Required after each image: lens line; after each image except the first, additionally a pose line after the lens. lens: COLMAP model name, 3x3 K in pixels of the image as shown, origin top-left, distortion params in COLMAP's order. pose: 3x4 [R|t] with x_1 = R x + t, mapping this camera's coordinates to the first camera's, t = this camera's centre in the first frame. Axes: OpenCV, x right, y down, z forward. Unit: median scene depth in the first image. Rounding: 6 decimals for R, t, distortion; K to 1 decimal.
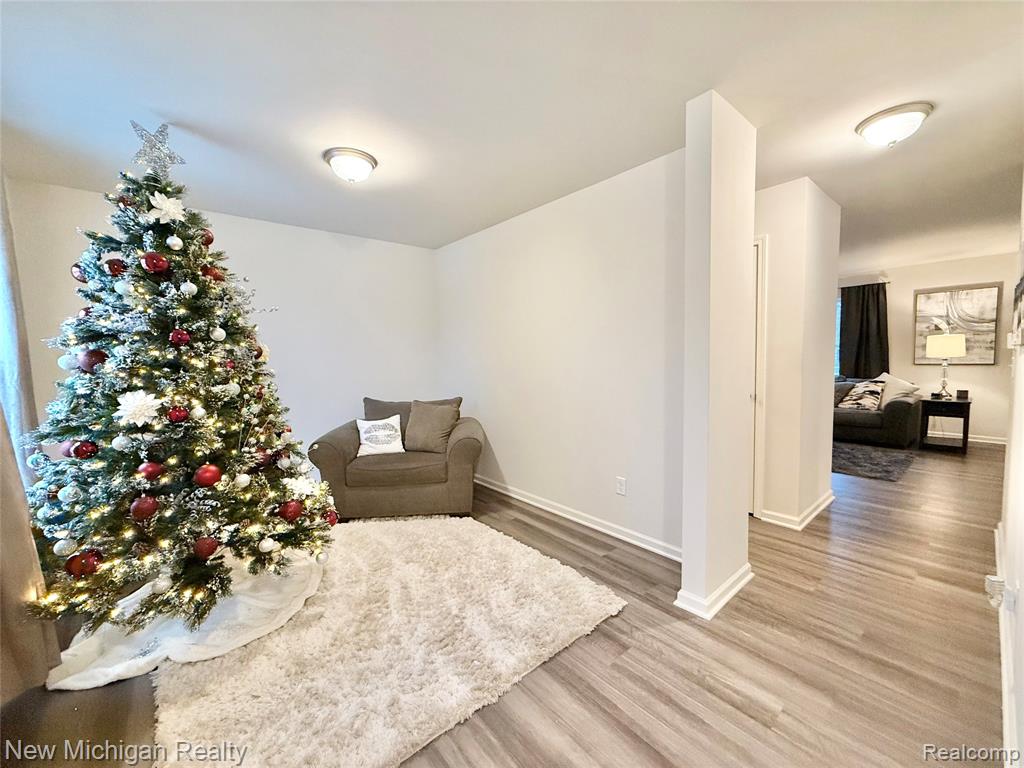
lens RADIAL K [[406.7, 0, 509.2], [0, 406.7, 381.6], [0, 0, 1]] dist [0.001191, 0.000329]
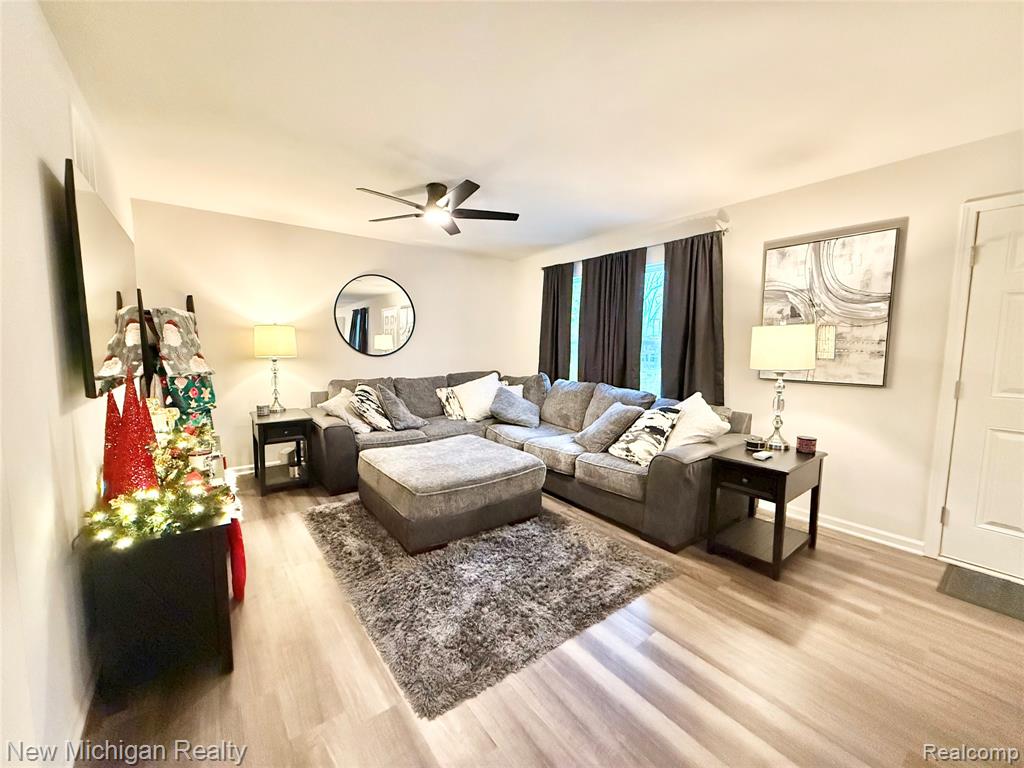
lens RADIAL K [[412.9, 0, 512.0], [0, 412.9, 384.0], [0, 0, 1]] dist [-0.000952, -0.000072]
pose [[0.997694, 0.038107, -0.056172, 0.739675], [-0.037079, 0.999127, 0.019233, -0.037362], [0.056856, -0.017106, 0.998236, 0.456913]]
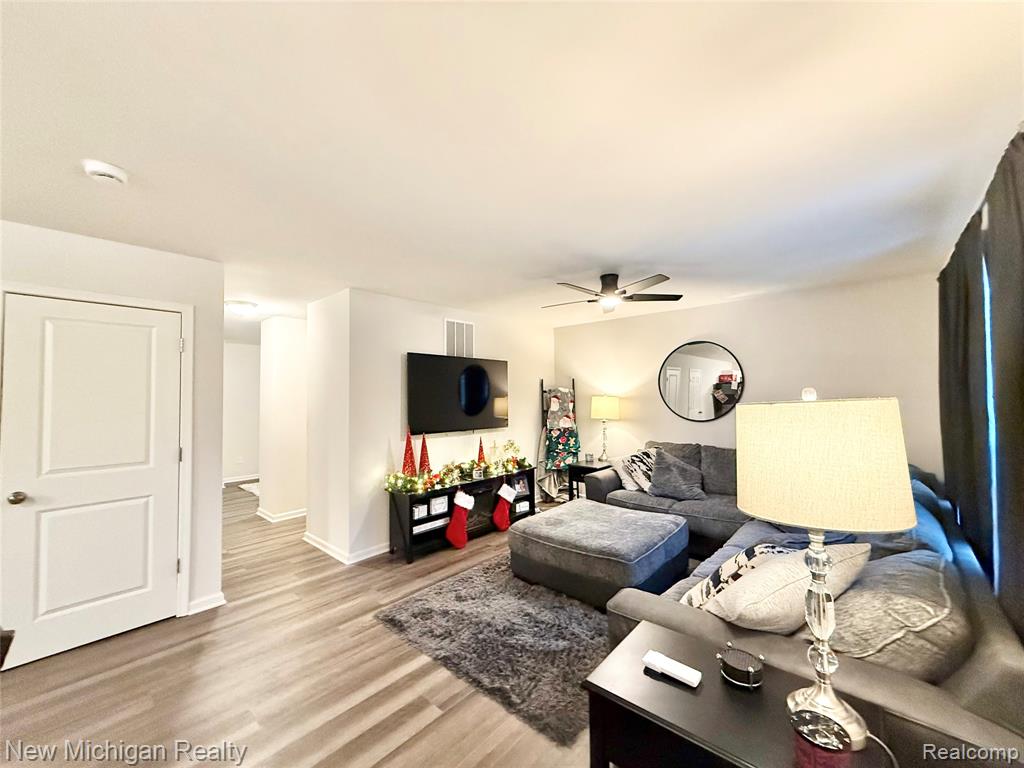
lens RADIAL K [[406.7, 0, 509.2], [0, 406.7, 381.6], [0, 0, 1]] dist [0.001191, 0.000329]
pose [[0.130542, -0.012224, -0.991367, 1.670441], [-0.069883, 0.997323, -0.021500, -0.176742], [0.988977, 0.072087, 0.129339, 1.133282]]
